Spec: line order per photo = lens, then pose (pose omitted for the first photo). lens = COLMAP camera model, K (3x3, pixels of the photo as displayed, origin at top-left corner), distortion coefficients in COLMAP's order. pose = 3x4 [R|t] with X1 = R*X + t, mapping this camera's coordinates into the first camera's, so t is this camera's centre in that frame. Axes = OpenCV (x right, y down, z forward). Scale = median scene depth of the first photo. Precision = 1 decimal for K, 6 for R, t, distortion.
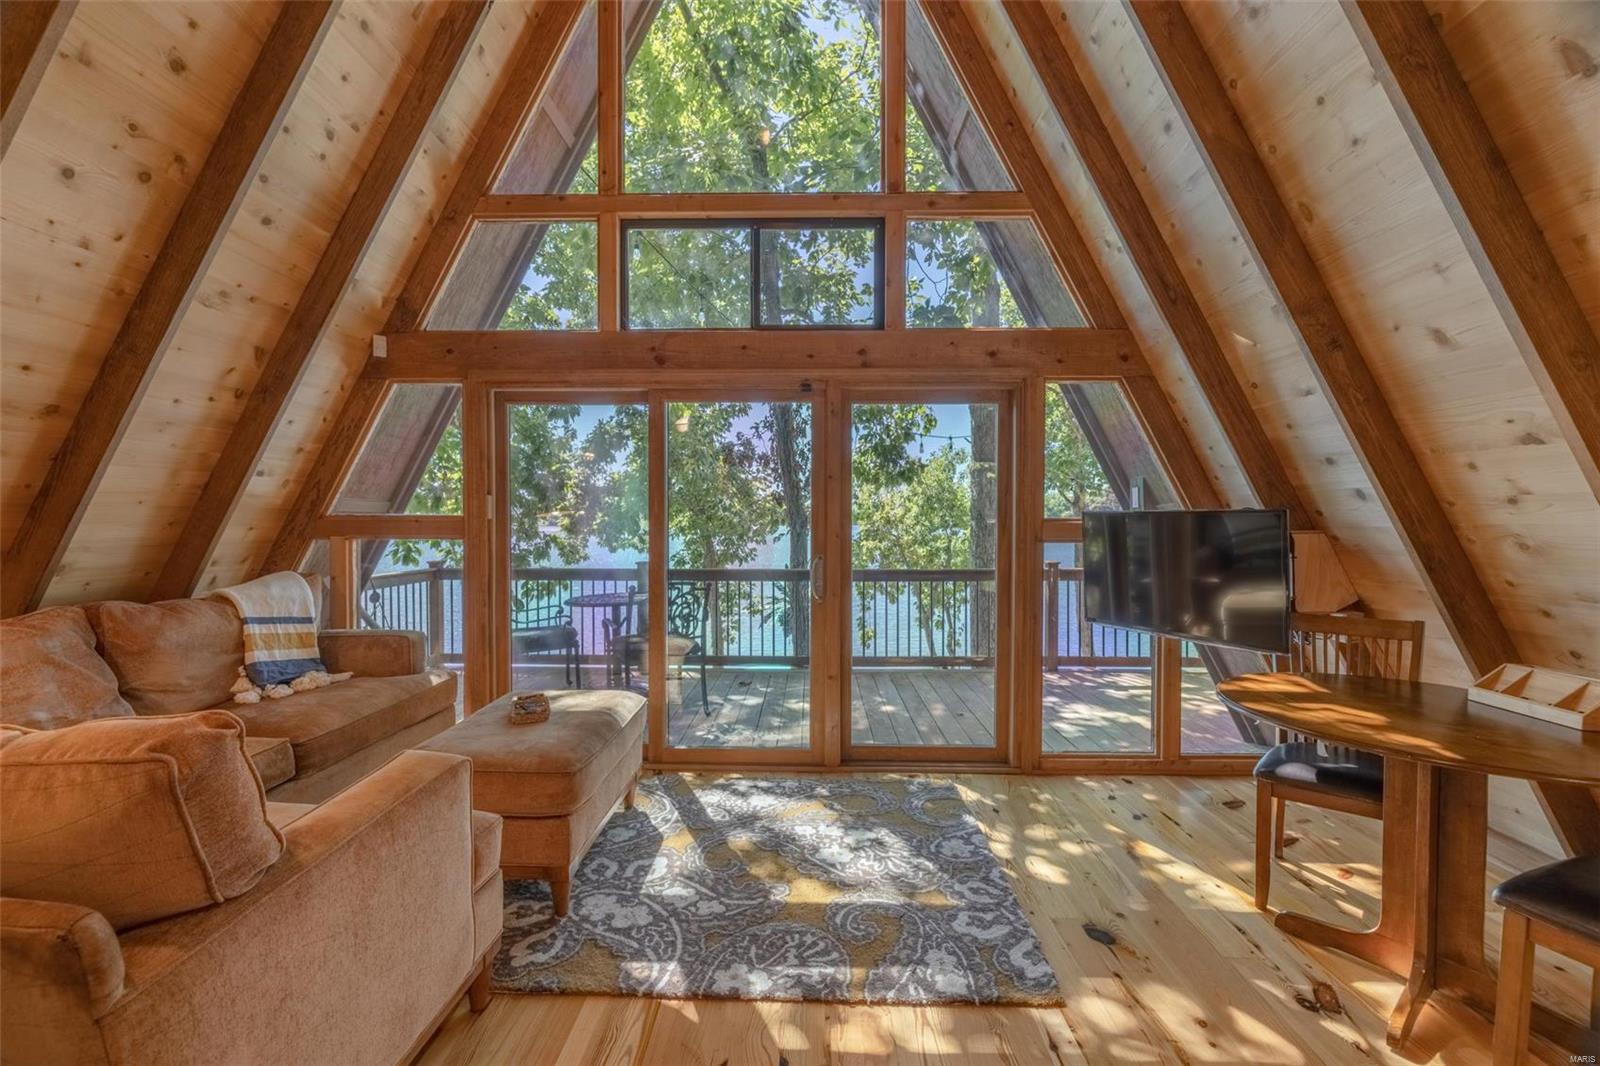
lens RADIAL K [[664.6, 0, 801.0], [0, 664.6, 533.9], [0, 0, 1]] dist [-0.003497, 0.000976]
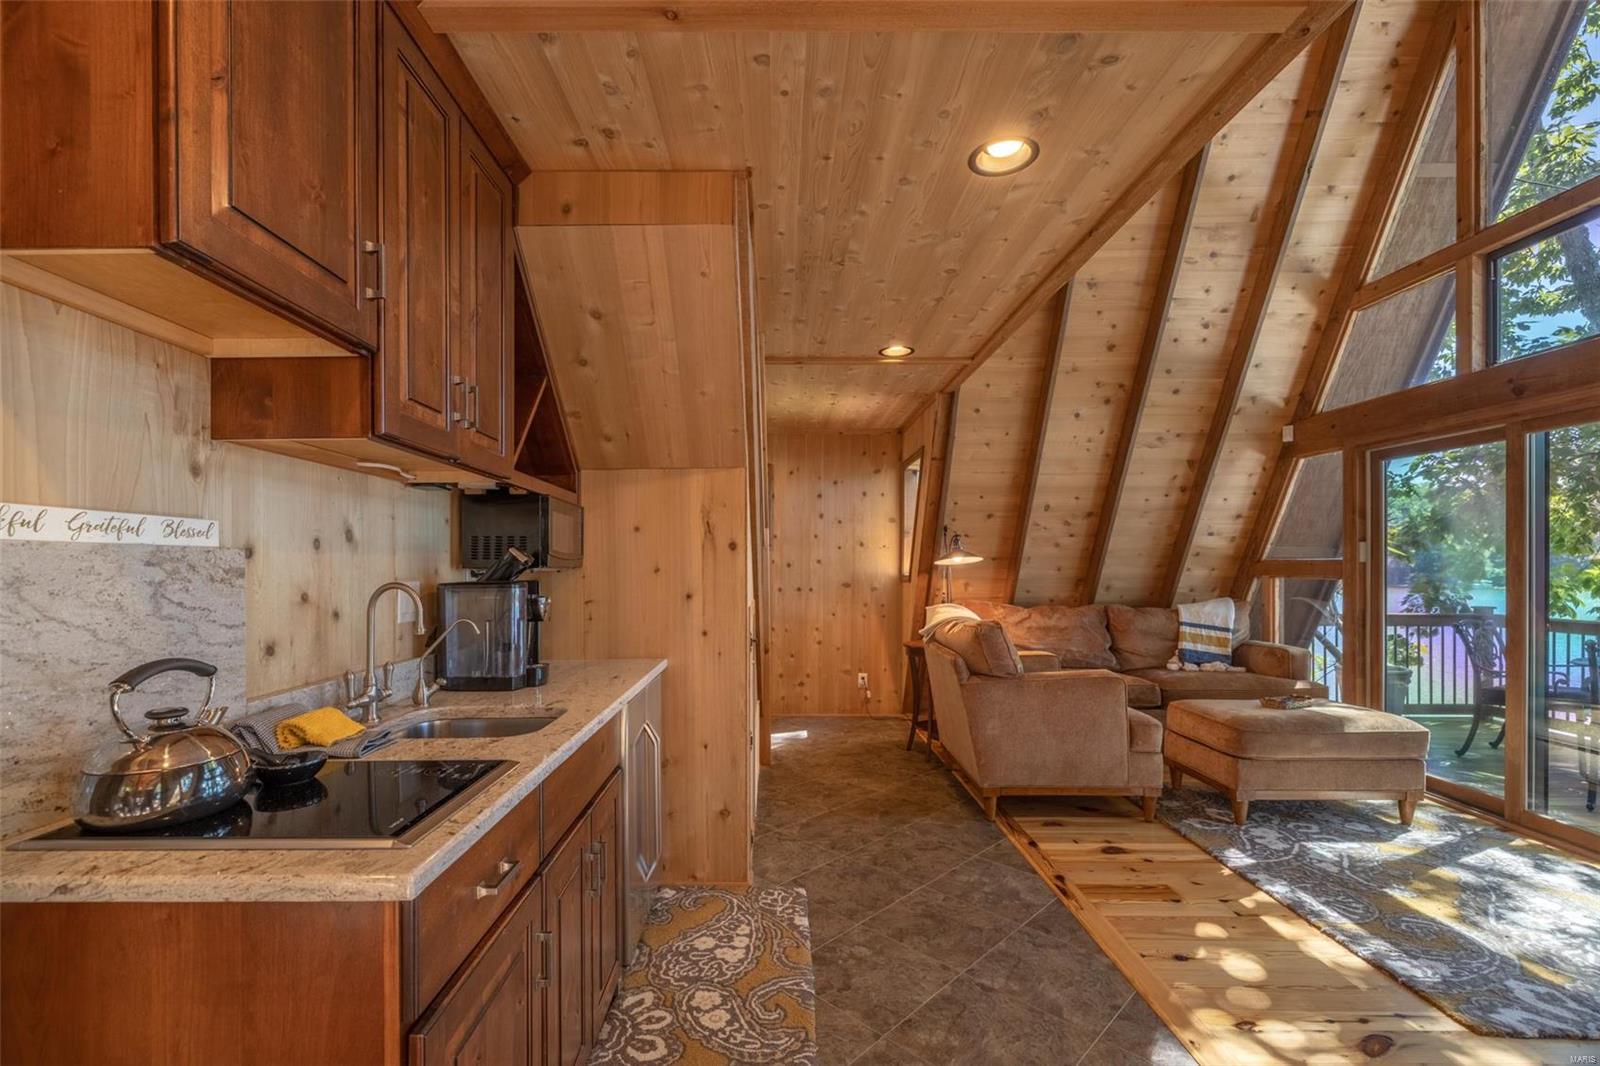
lens RADIAL K [[664.6, 0, 777.0], [0, 664.6, 568.0], [0, 0, 1]] dist [-0.003497, 0.000976]
pose [[0.025449, 0.001916, -0.999674, 0.834533], [-0.017691, 0.999842, 0.001466, 0.005190], [0.999520, 0.017648, 0.025479, -0.073347]]
